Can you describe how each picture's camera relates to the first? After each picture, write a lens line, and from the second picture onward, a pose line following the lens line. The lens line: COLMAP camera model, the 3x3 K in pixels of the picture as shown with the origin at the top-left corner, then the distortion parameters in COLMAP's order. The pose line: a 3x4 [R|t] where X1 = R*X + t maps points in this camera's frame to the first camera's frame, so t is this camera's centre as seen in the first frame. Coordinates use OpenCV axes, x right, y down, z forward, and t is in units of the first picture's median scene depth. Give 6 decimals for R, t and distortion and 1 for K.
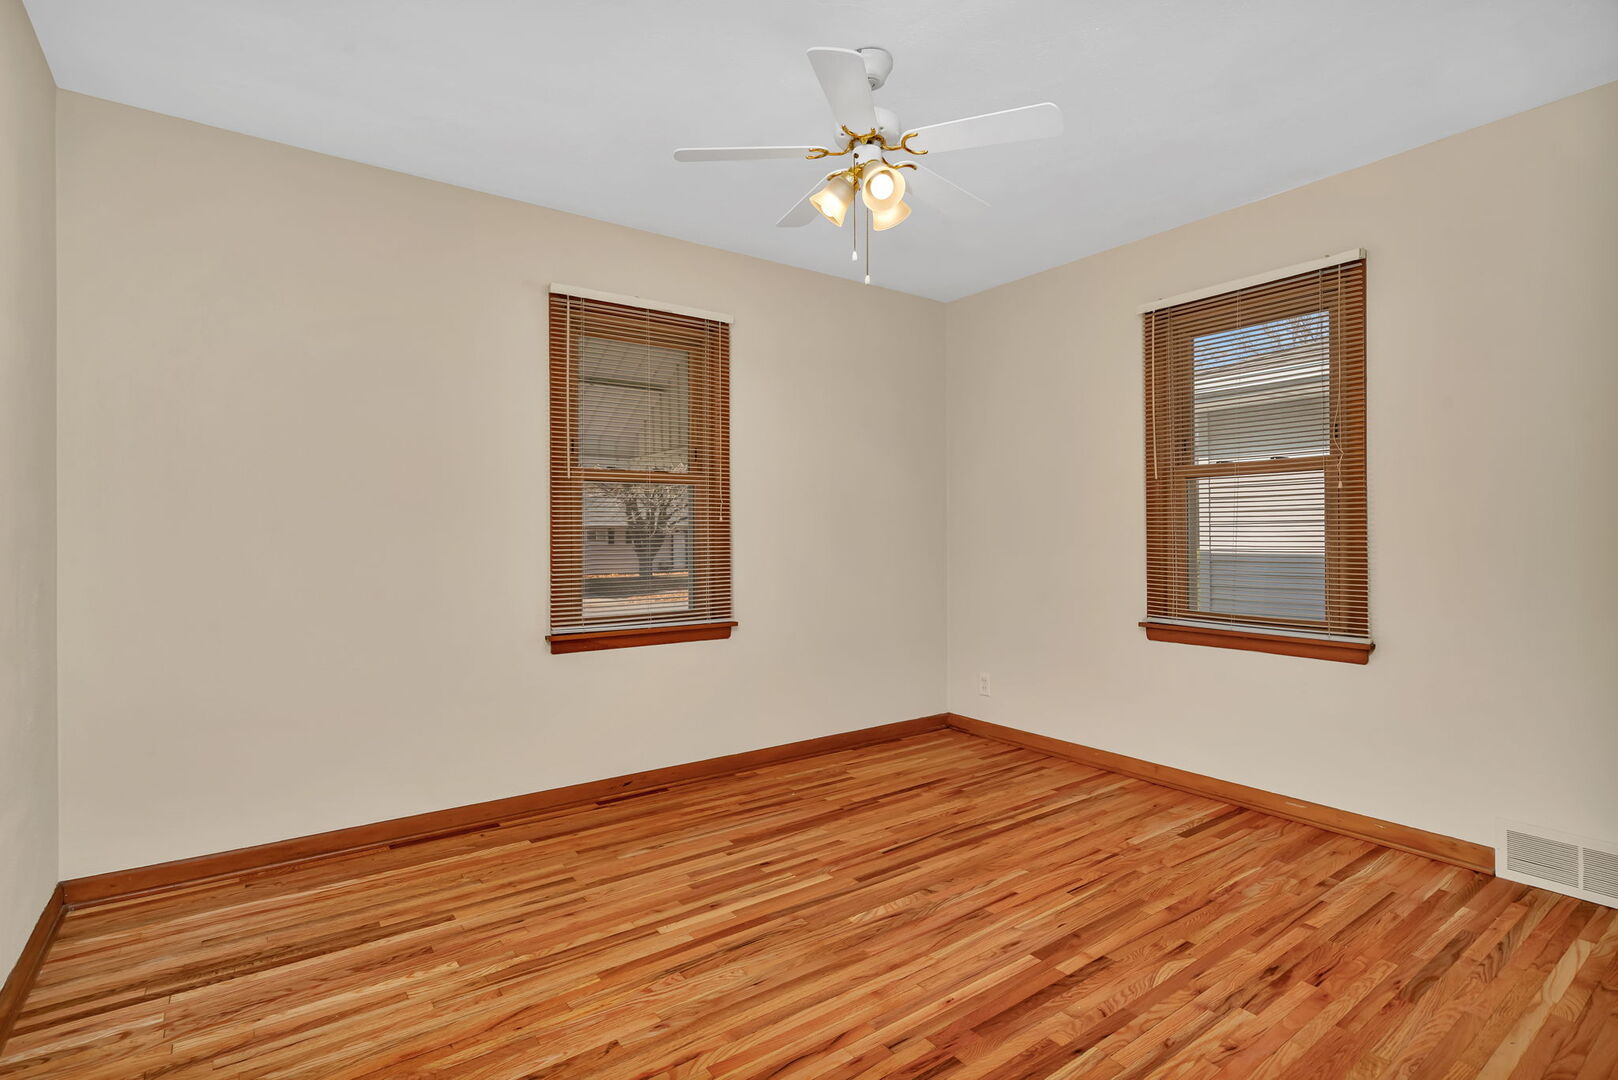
lens RADIAL K [[782.4, 0, 806.2], [0, 782.4, 539.2], [0, 0, 1]] dist [-0.002744, 0.002134]
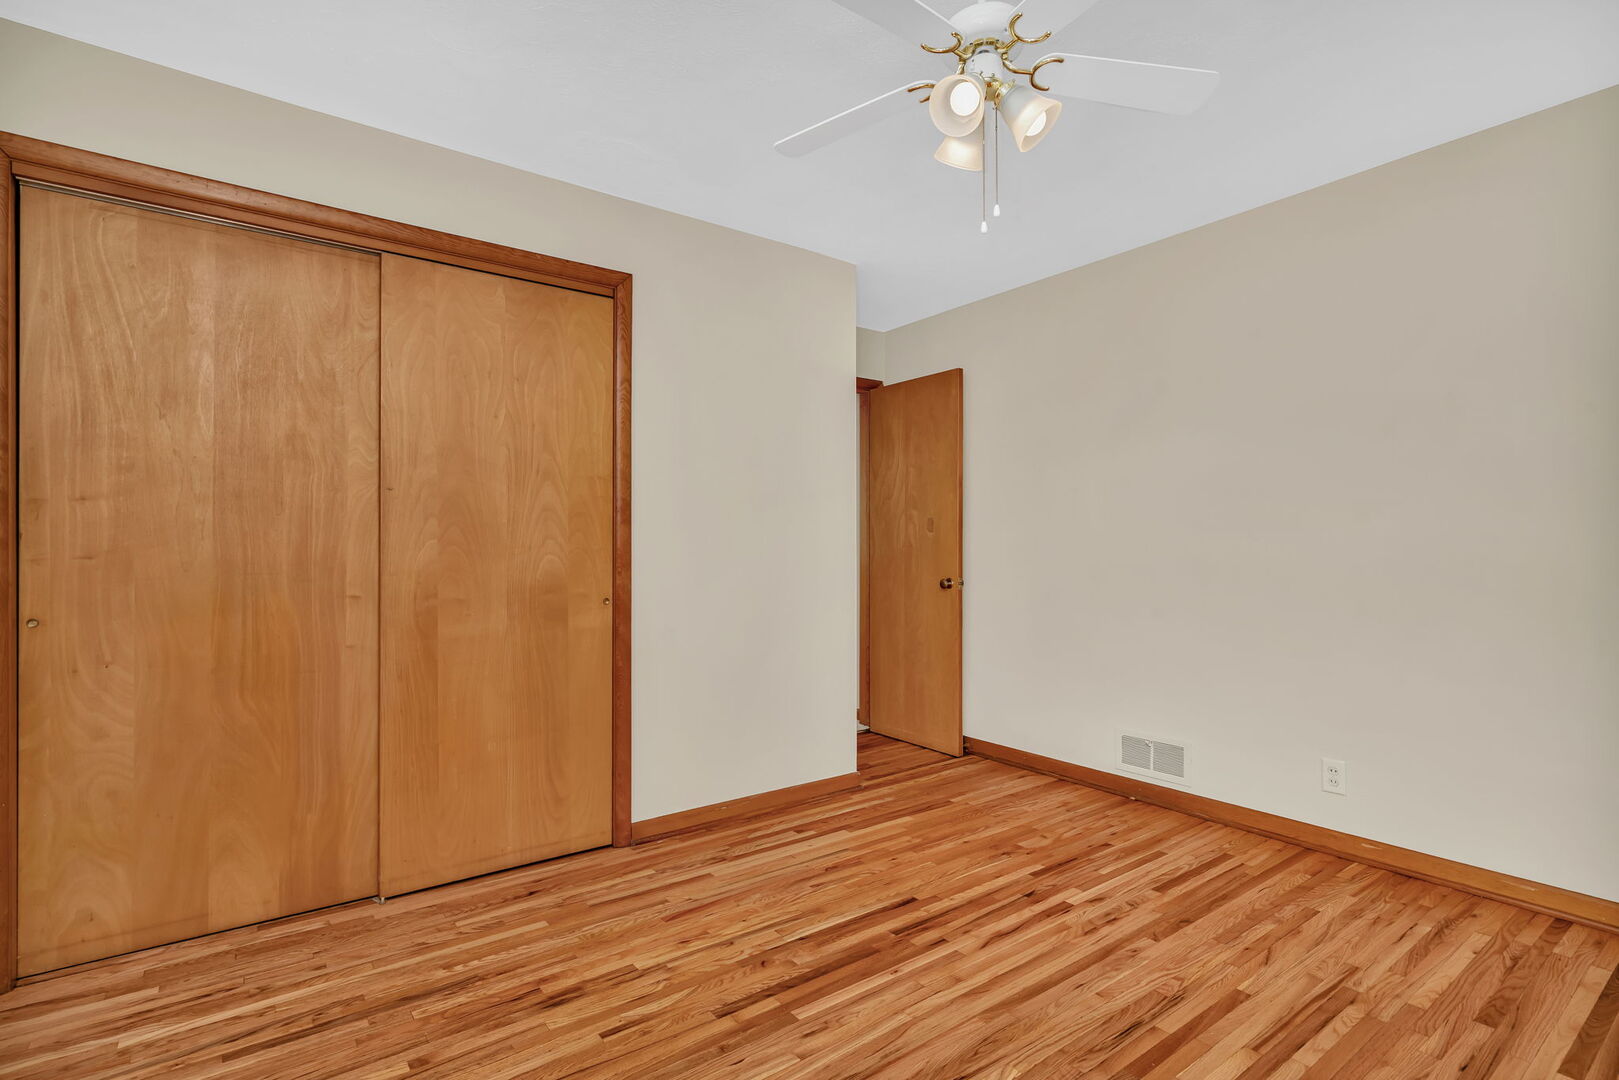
lens RADIAL K [[782.9, 0, 814.2], [0, 782.9, 544.2], [0, 0, 1]] dist [-0.002744, 0.002134]
pose [[-0.999868, 0.006328, -0.014950, 0.299546], [0.006347, 0.999979, -0.001203, -0.012182], [0.014942, -0.001297, -0.999888, 2.035197]]
